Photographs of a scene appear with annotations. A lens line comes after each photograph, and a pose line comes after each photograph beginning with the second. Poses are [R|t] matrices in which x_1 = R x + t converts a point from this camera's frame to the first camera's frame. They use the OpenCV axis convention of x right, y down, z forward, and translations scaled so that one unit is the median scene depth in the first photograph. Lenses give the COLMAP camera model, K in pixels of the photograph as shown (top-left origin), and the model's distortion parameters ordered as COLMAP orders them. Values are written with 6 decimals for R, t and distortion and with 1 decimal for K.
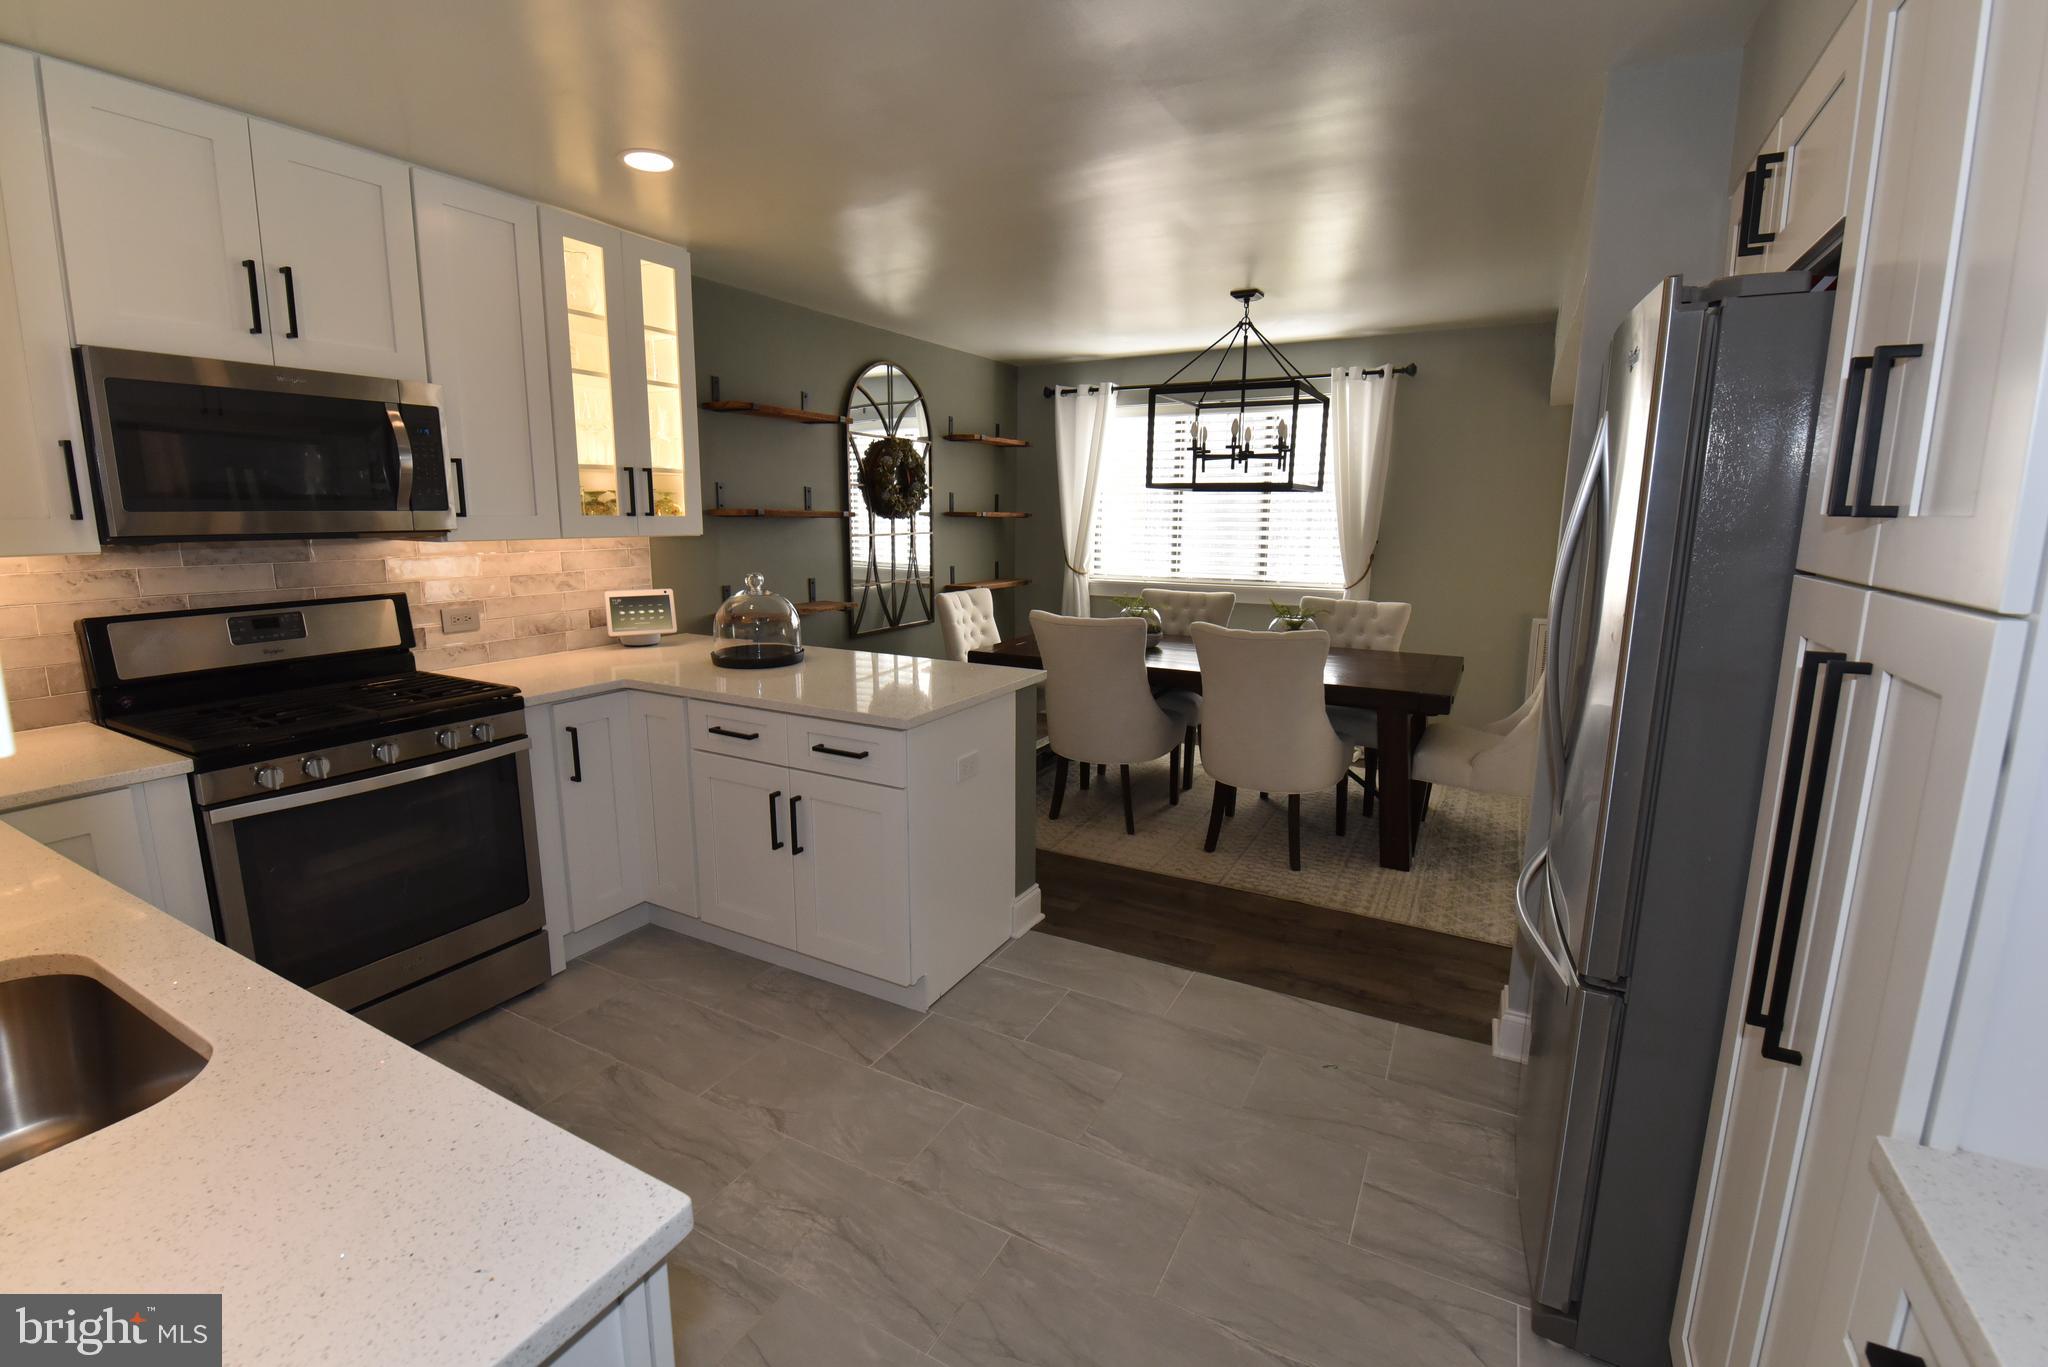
lens RADIAL K [[889.5, 0, 1041.5], [0, 889.5, 663.9], [0, 0, 1]] dist [-0.010683, -0.005813]
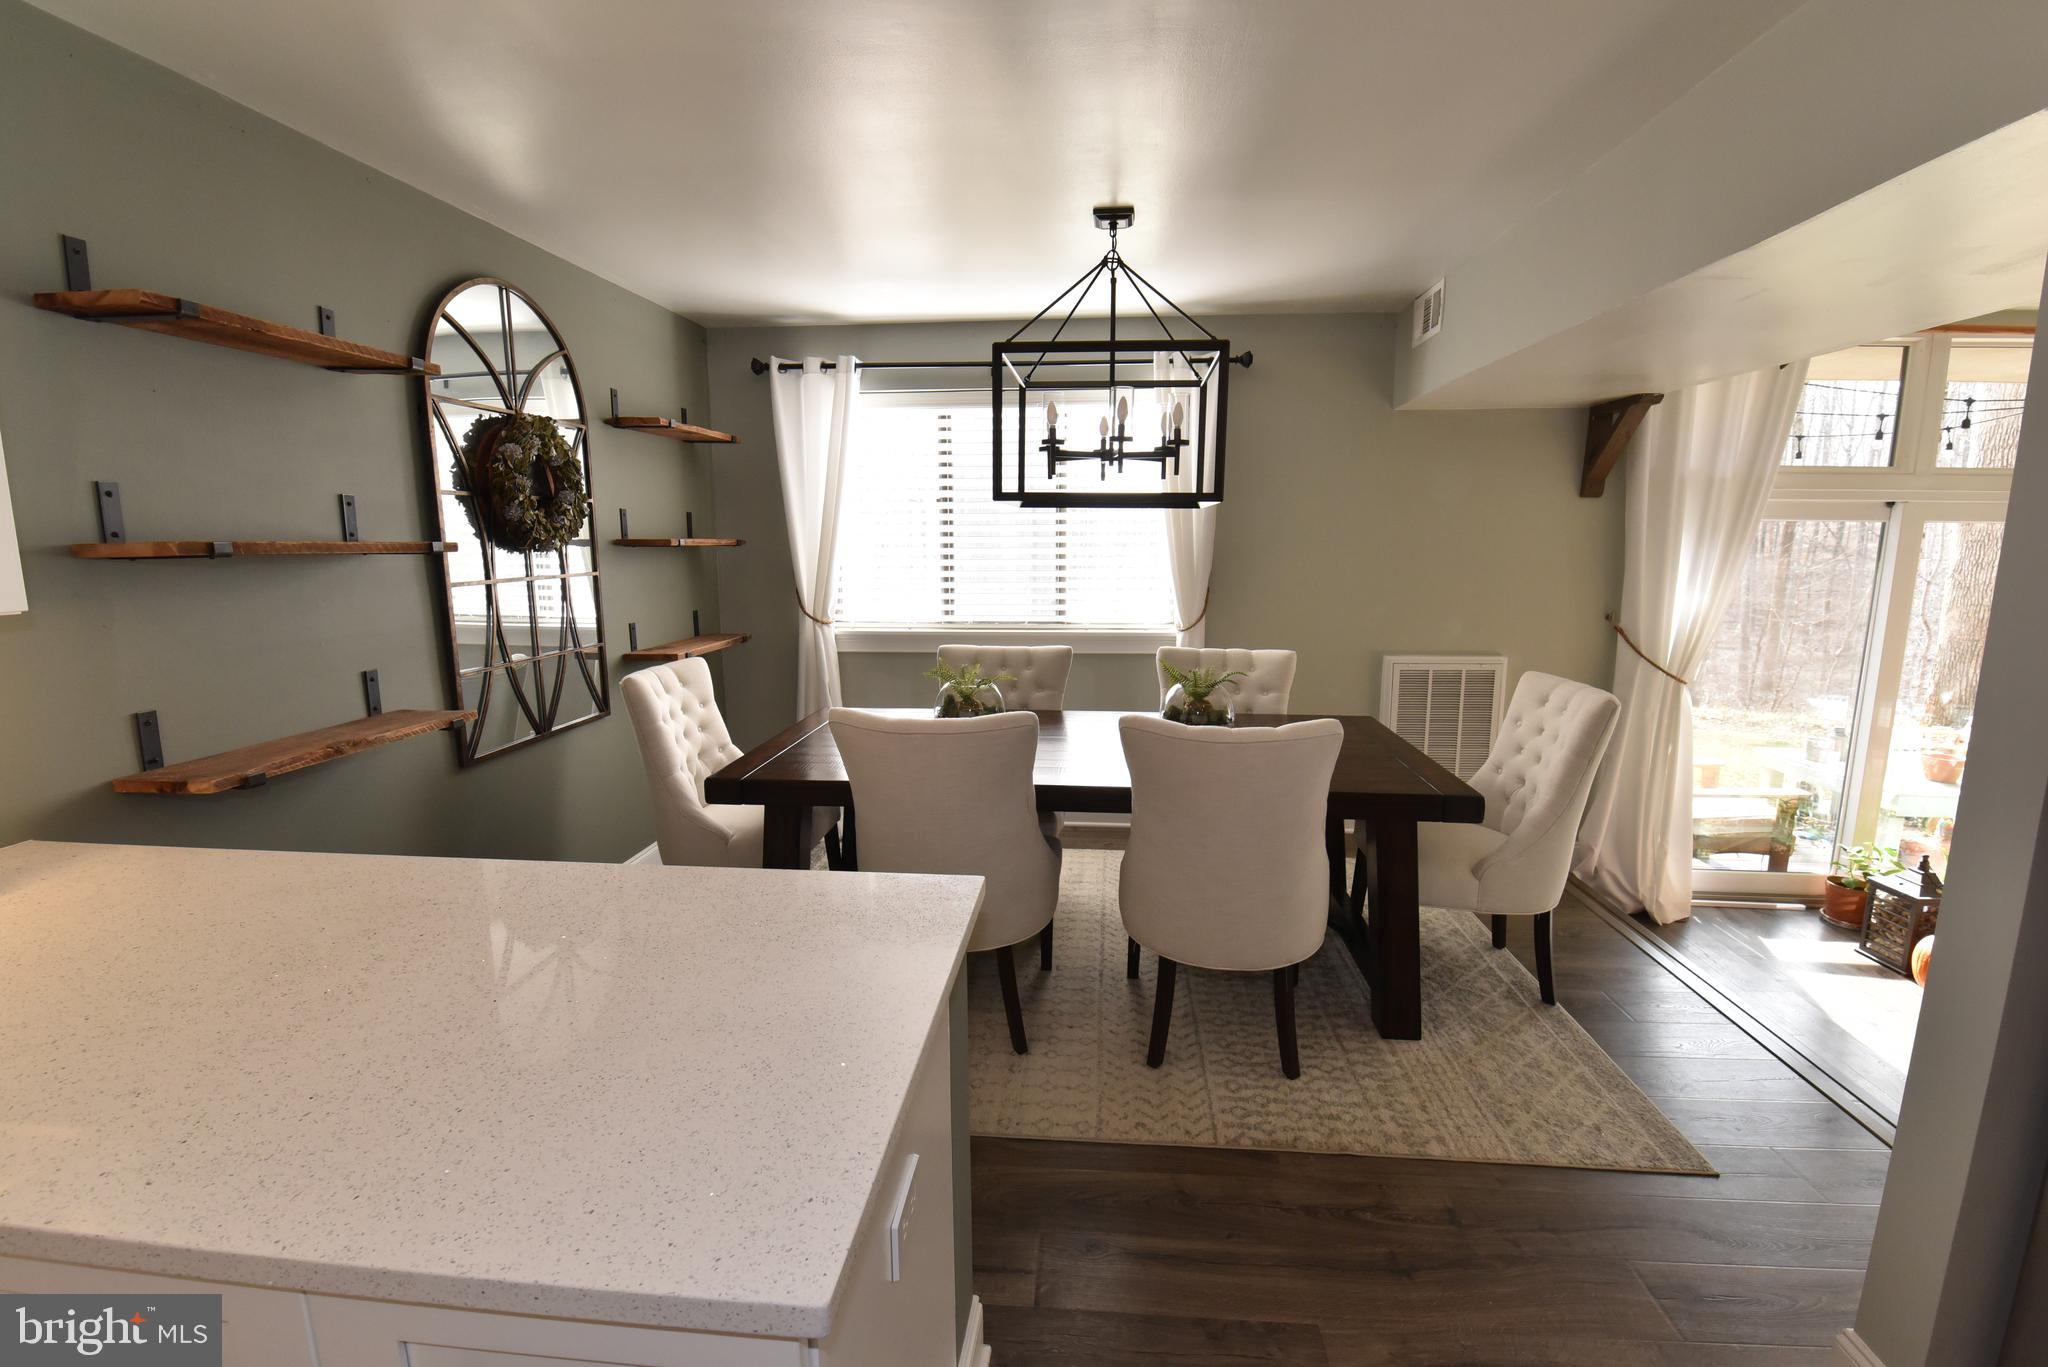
lens RADIAL K [[889.5, 0, 1059.3], [0, 889.5, 685.1], [0, 0, 1]] dist [-0.010683, -0.005813]
pose [[0.916997, -0.071977, 0.392347, -0.107597], [0.071943, 0.997299, 0.014809, -0.078659], [-0.392353, 0.014647, 0.919698, 0.433220]]
